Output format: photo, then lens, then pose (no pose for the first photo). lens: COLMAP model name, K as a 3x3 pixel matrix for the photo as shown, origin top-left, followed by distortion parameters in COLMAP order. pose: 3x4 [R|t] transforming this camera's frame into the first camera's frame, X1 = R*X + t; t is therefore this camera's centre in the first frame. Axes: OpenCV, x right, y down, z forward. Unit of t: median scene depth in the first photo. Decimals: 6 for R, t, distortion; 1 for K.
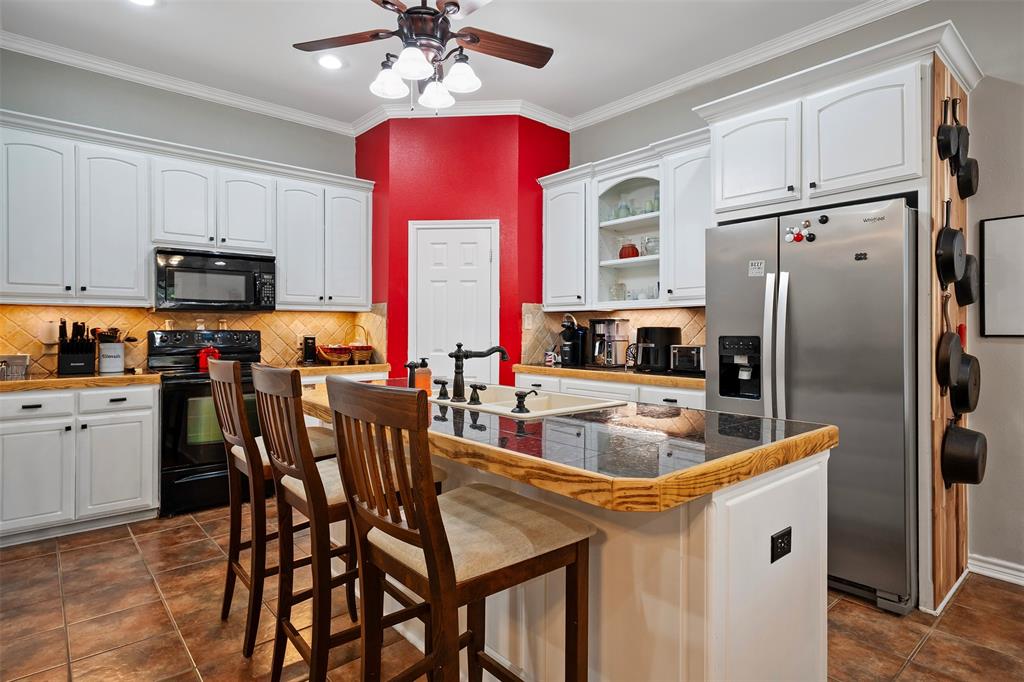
lens RADIAL K [[546.1, 0, 517.1], [0, 546.1, 333.1], [0, 0, 1]] dist [0.002593, 0.005049]
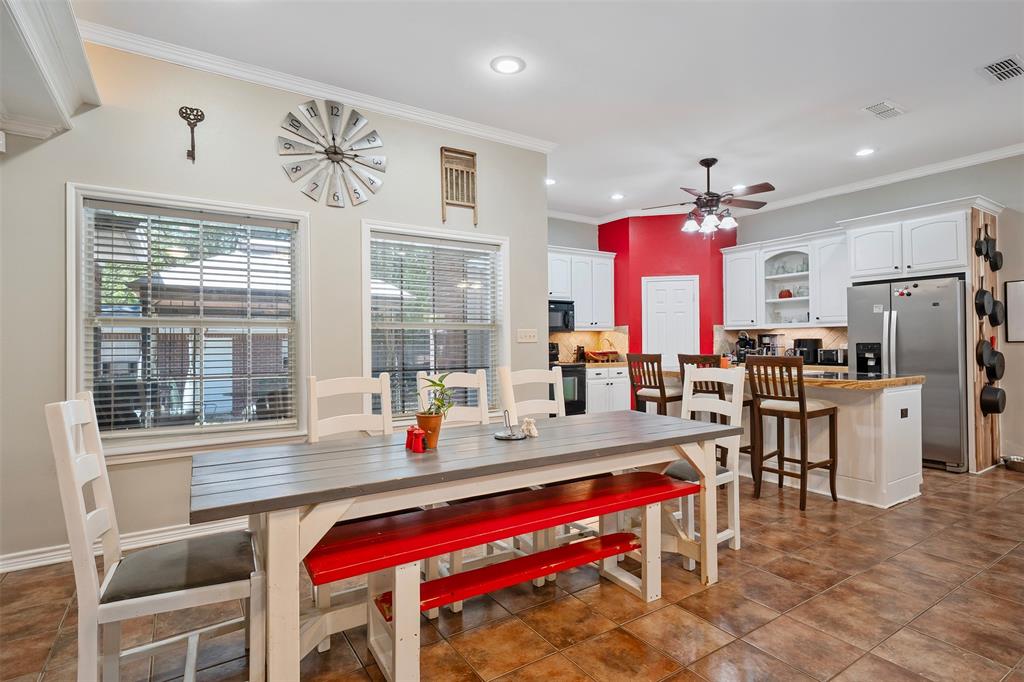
lens RADIAL K [[511.6, 0, 516.0], [0, 511.6, 340.2], [0, 0, 1]] dist [0.005049, 0.001197]
pose [[0.990401, -0.009134, -0.137921, -0.442875], [0.007737, 0.999913, -0.010658, 0.004309], [0.138006, 0.009489, 0.990386, -0.746211]]
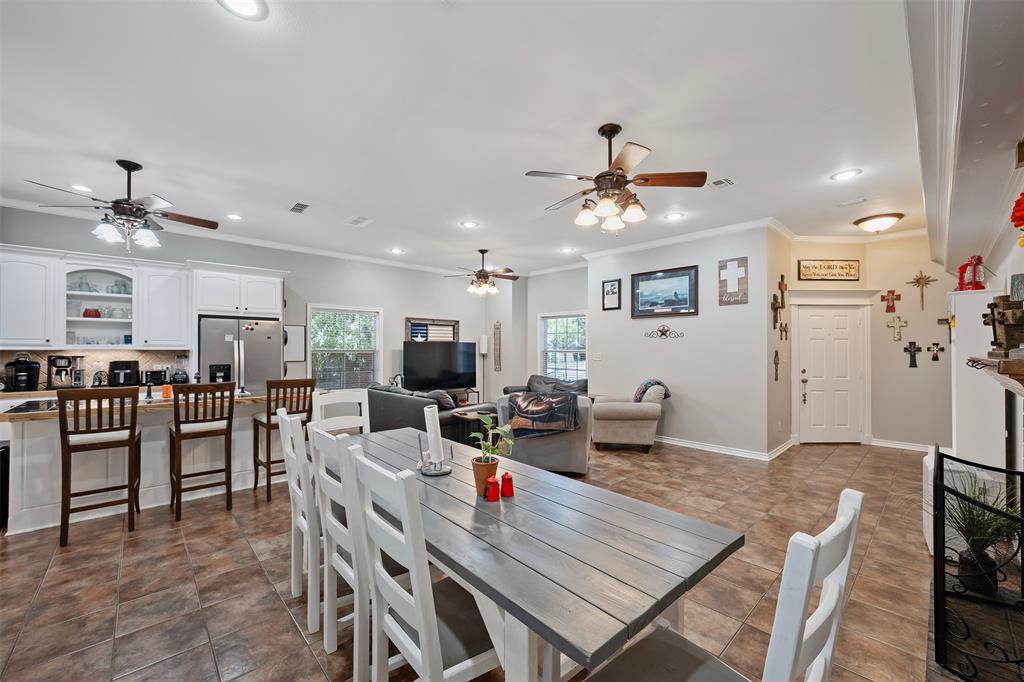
lens RADIAL K [[413.1, 0, 507.5], [0, 413.1, 345.8], [0, 0, 1]] dist [-0.015608, 0.000896]
pose [[-0.027248, 0.009011, 0.999588, -1.109182], [0.004031, 0.999952, -0.008905, -0.043638], [-0.999621, 0.003787, -0.027283, -0.183655]]
